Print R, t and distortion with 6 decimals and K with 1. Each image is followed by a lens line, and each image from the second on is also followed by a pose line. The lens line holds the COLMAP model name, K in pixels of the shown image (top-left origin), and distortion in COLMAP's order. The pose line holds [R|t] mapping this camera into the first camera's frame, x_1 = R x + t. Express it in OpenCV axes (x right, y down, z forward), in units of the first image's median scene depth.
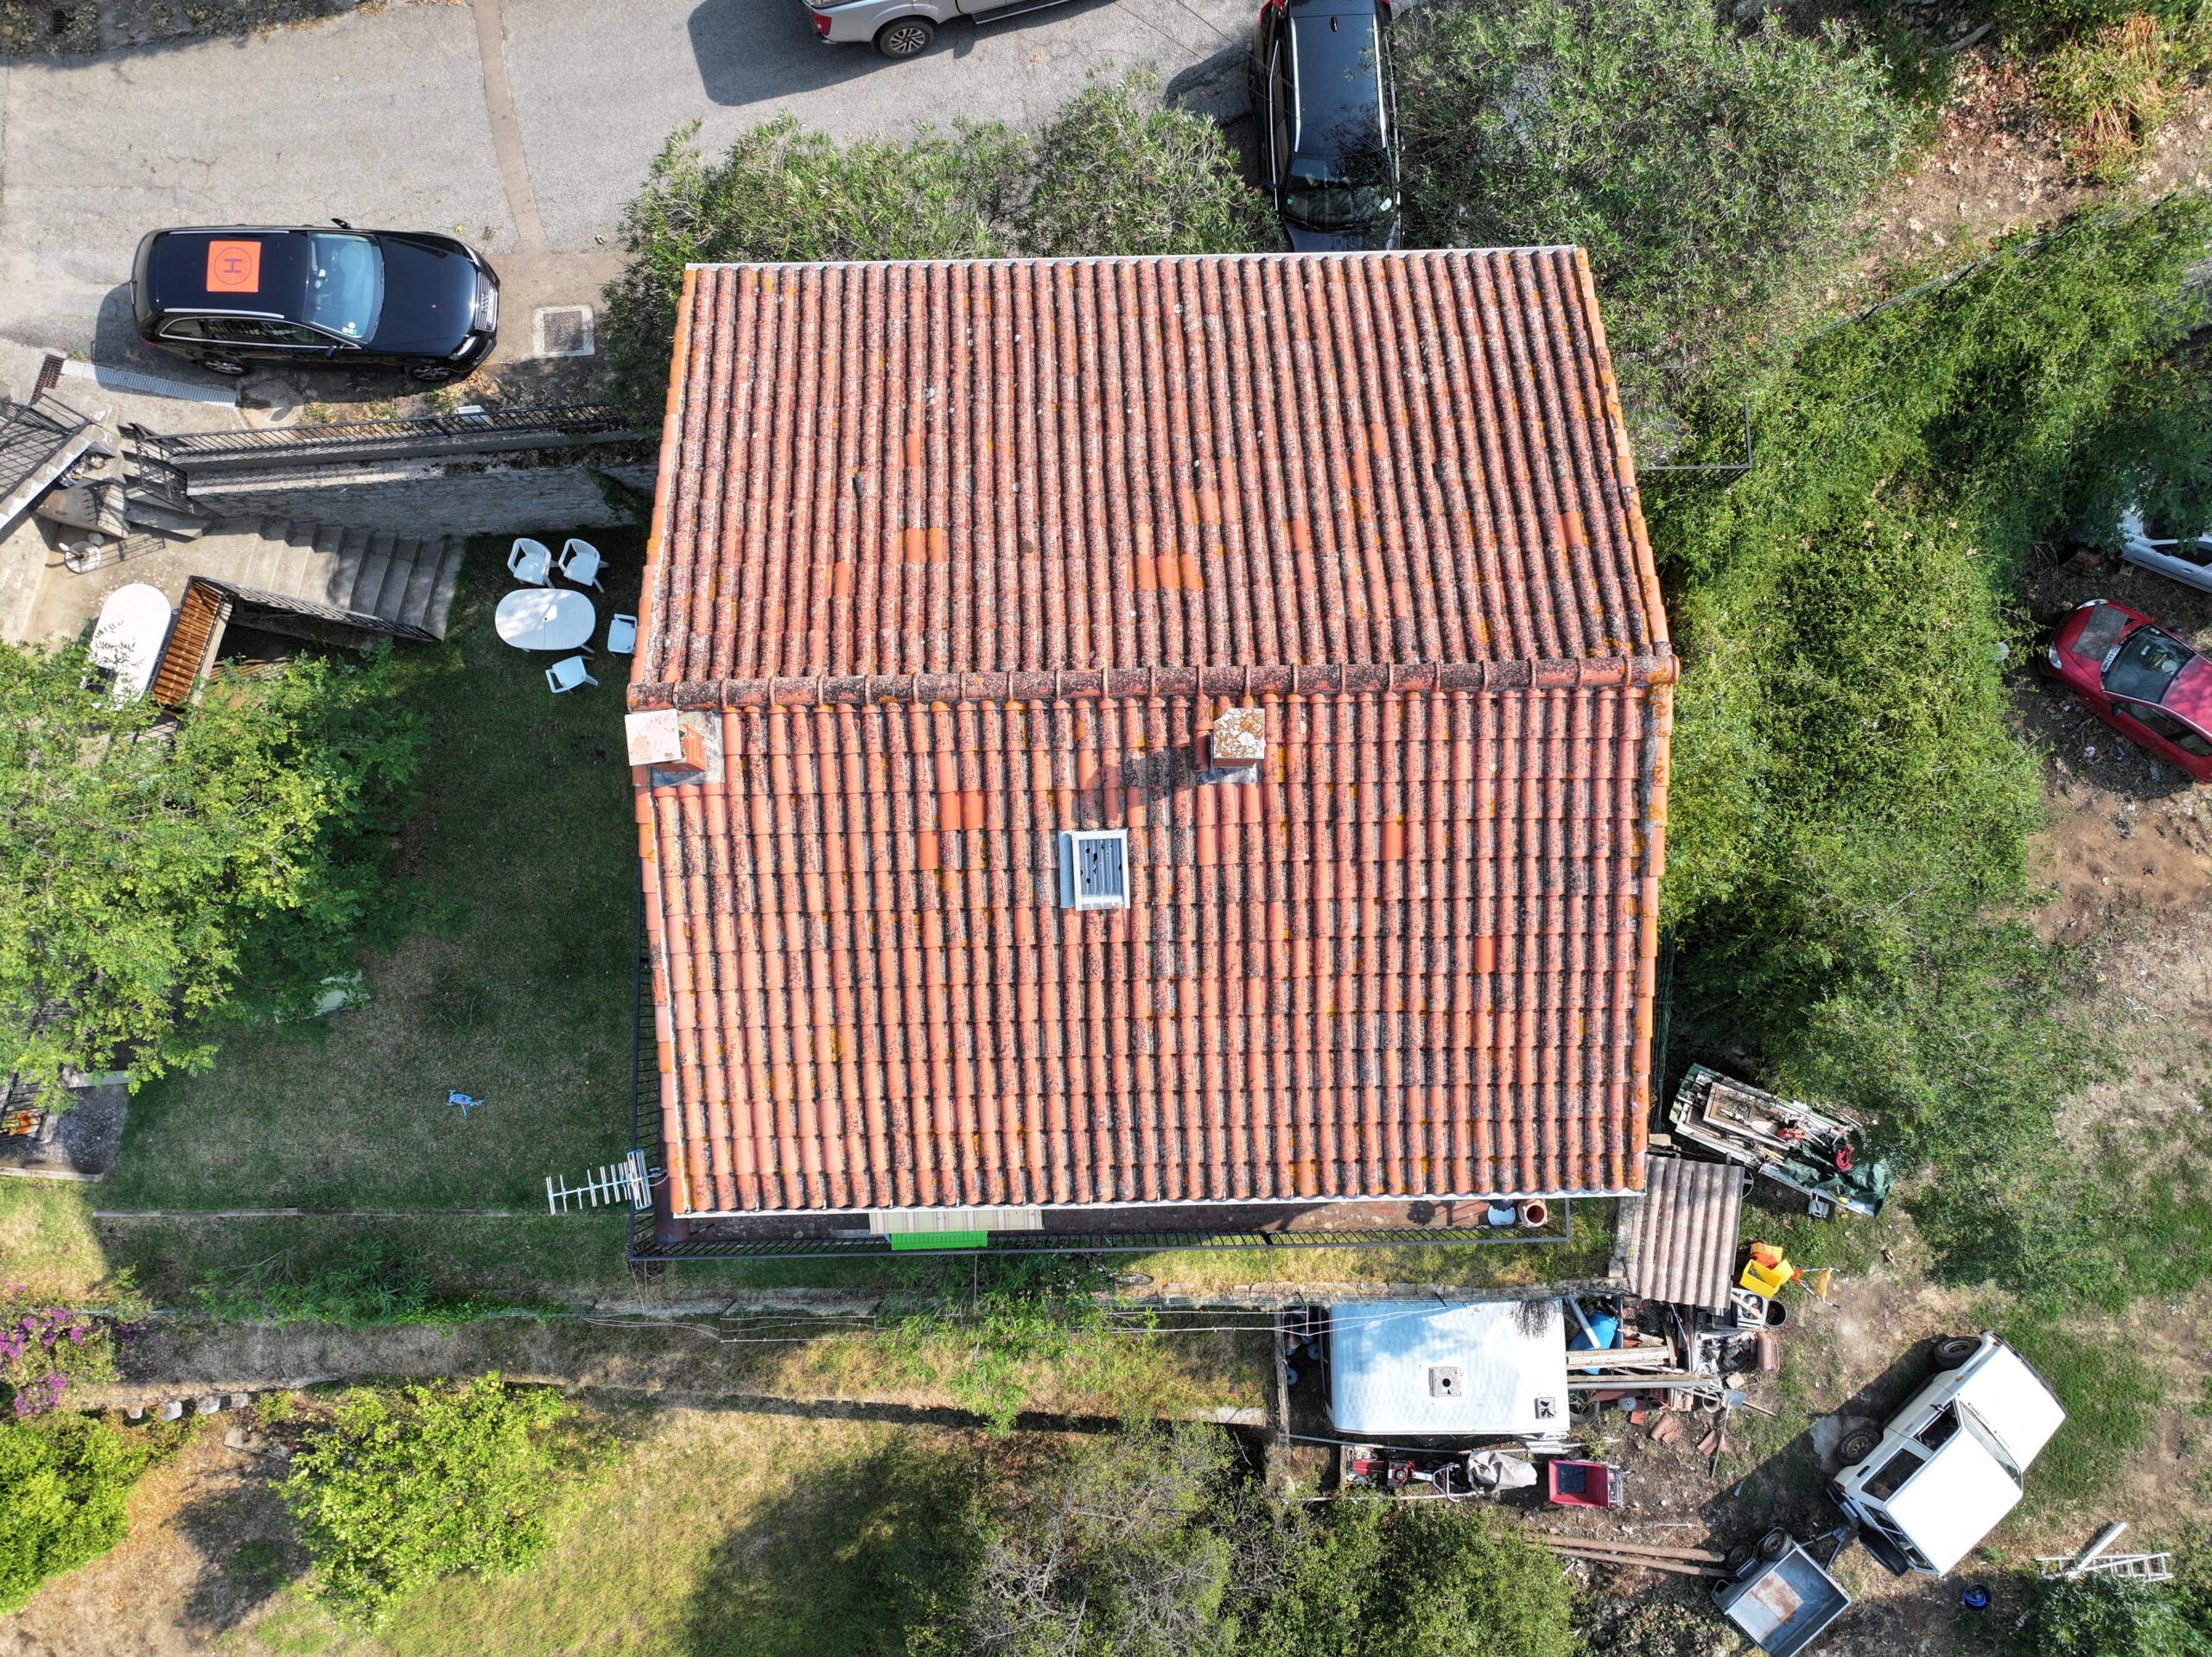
lens RADIAL K [[1567.5, 0, 1106.0], [0, 1567.5, 828.5], [0, 0, 1]] dist [-0.003590, 0.003484]
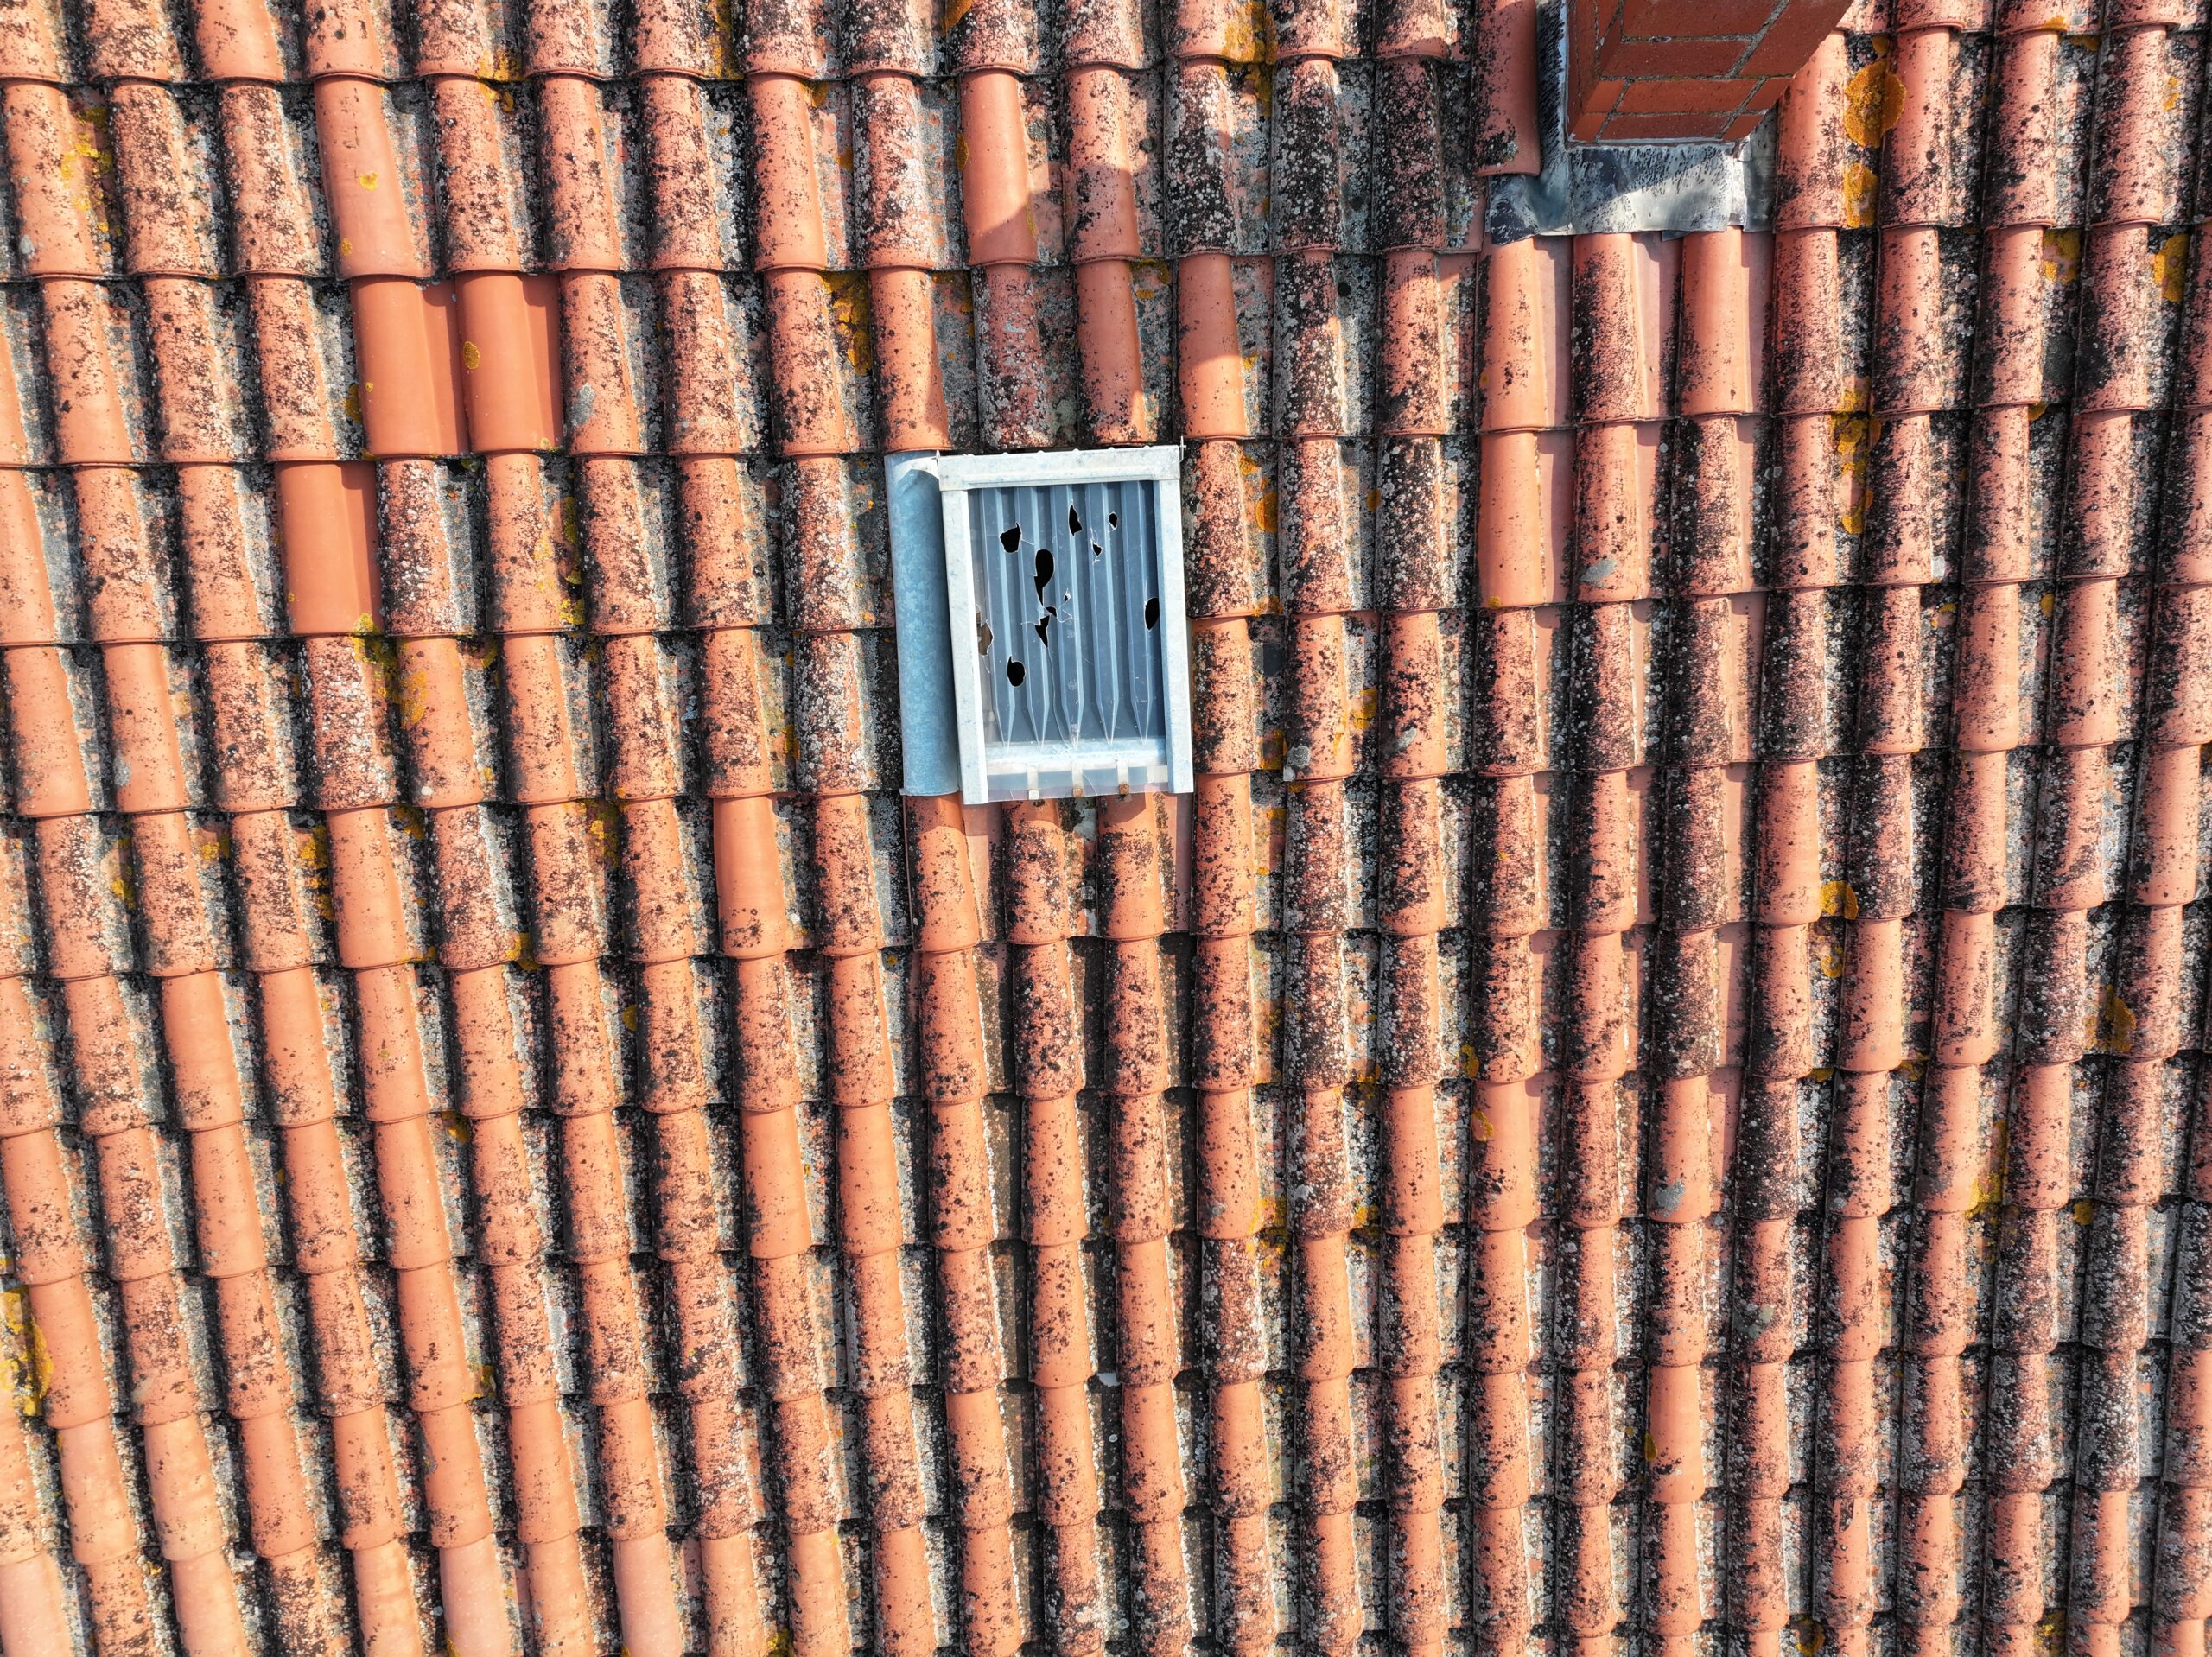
lens RADIAL K [[1567.5, 0, 1106.0], [0, 1567.5, 828.5], [0, 0, 1]] dist [-0.003590, 0.003484]
pose [[0.999958, -0.009161, 0.000188, 0.001967], [0.009161, 0.999958, -0.001002, 0.055698], [-0.000179, 0.001003, 0.999999, 0.754184]]
